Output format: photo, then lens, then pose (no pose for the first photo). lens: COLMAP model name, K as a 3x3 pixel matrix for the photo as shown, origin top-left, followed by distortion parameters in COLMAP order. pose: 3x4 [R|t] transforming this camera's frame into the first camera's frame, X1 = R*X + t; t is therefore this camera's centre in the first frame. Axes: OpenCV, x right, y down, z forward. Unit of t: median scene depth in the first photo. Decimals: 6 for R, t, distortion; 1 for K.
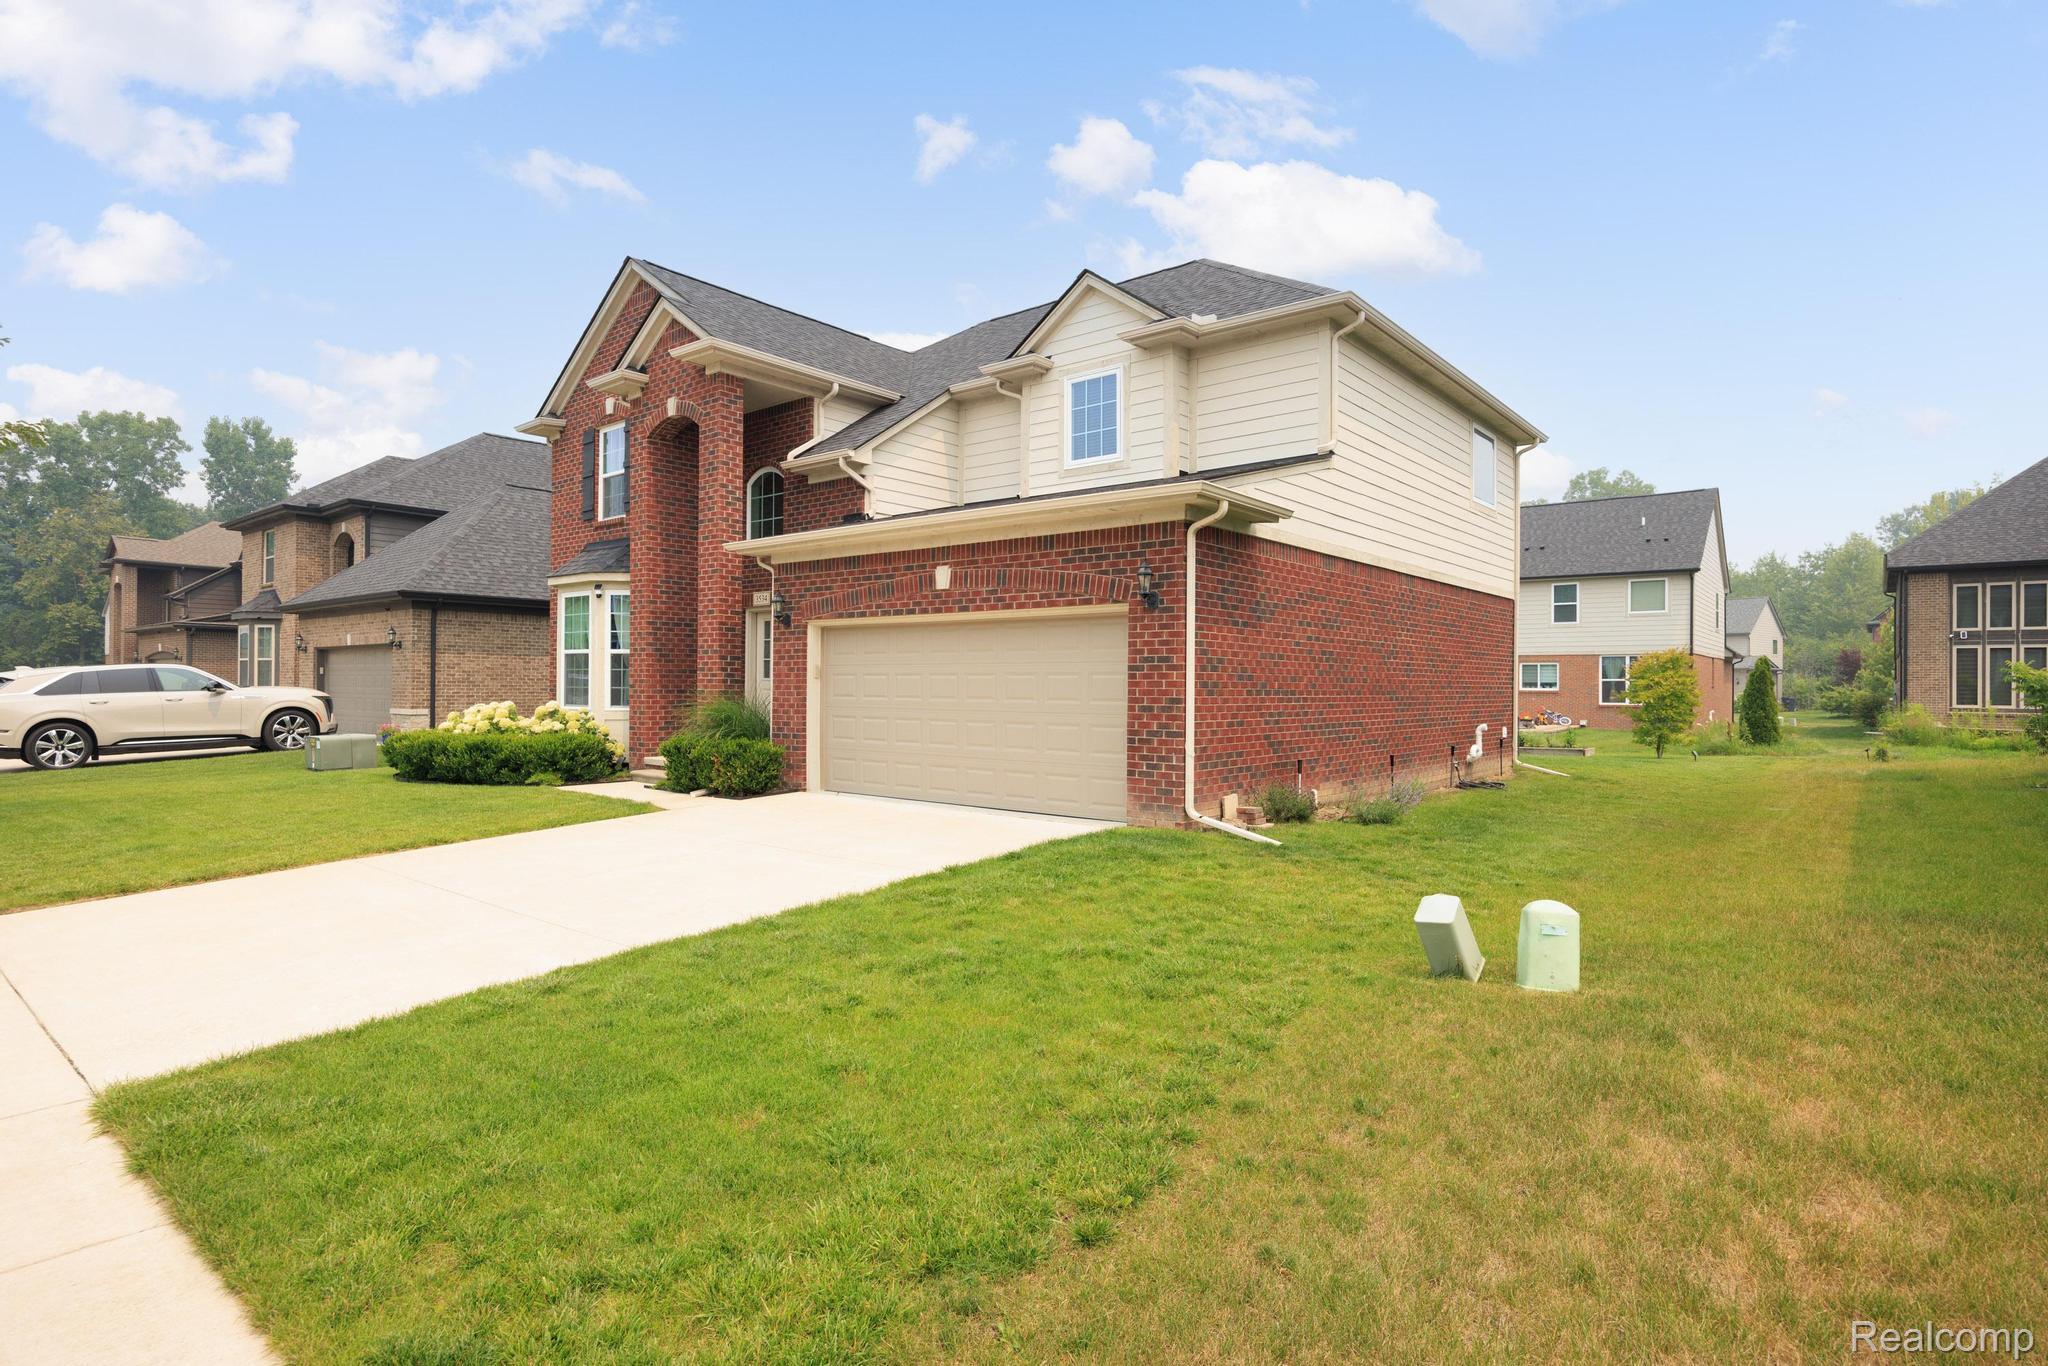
lens RADIAL K [[1038.3, 0, 1024.0], [0, 1038.3, 683.0], [0, 0, 1]] dist [0.000543, 0.000150]
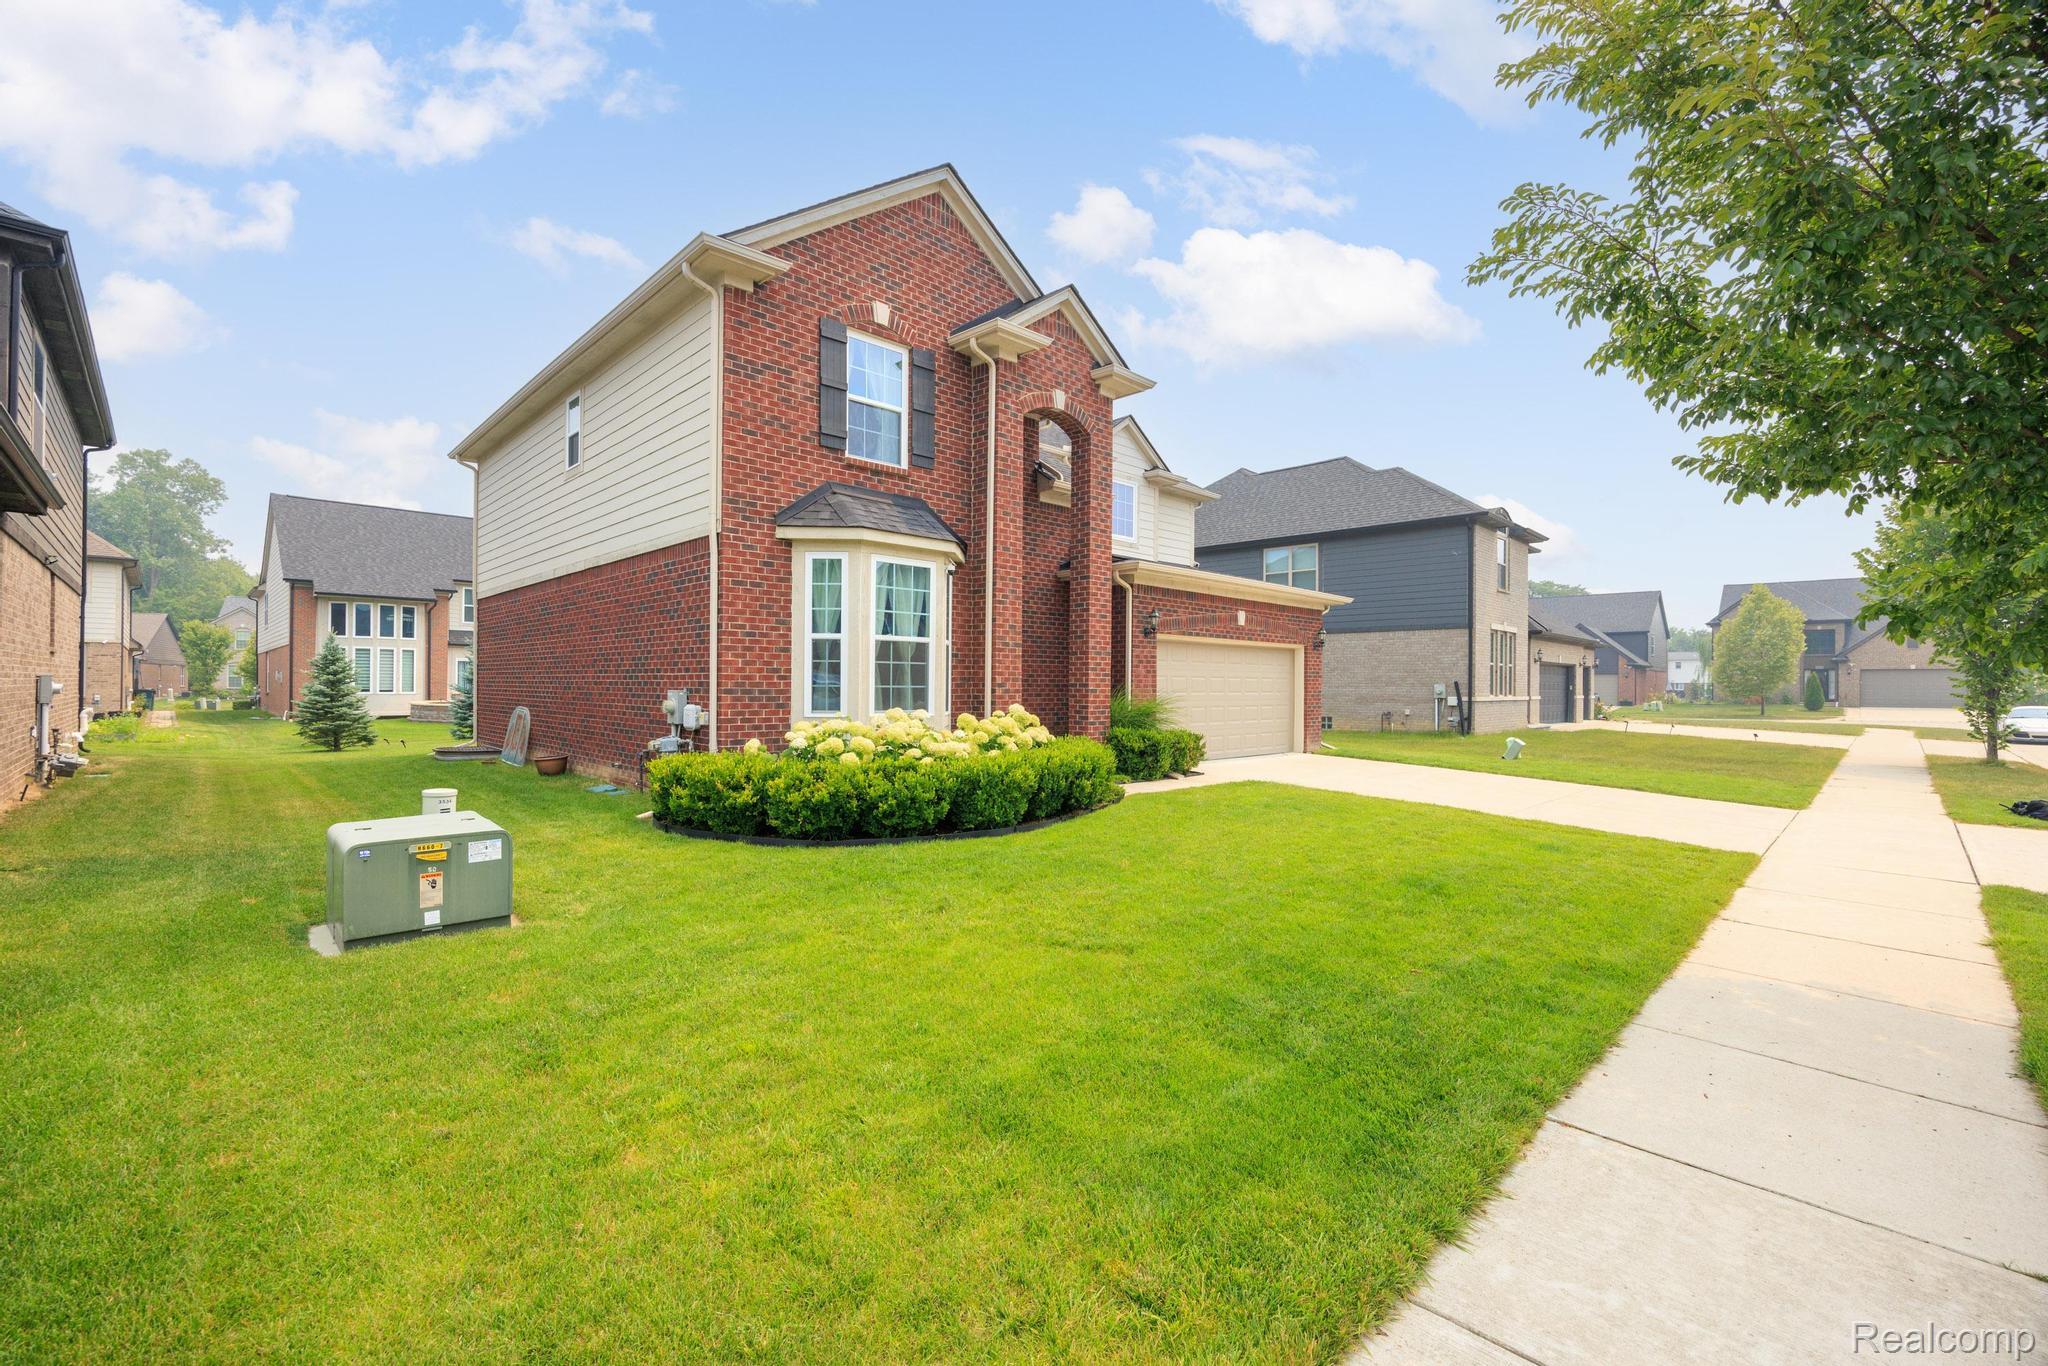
lens RADIAL K [[871.4, 0, 1024.0], [0, 871.4, 683.0], [0, 0, 1]] dist [-0.000261, -0.000005]
pose [[0.108679, -0.002630, 0.994073, -1.039964], [-0.005947, 0.999977, 0.003296, -0.002458], [-0.994059, -0.006270, 0.108661, 0.847922]]
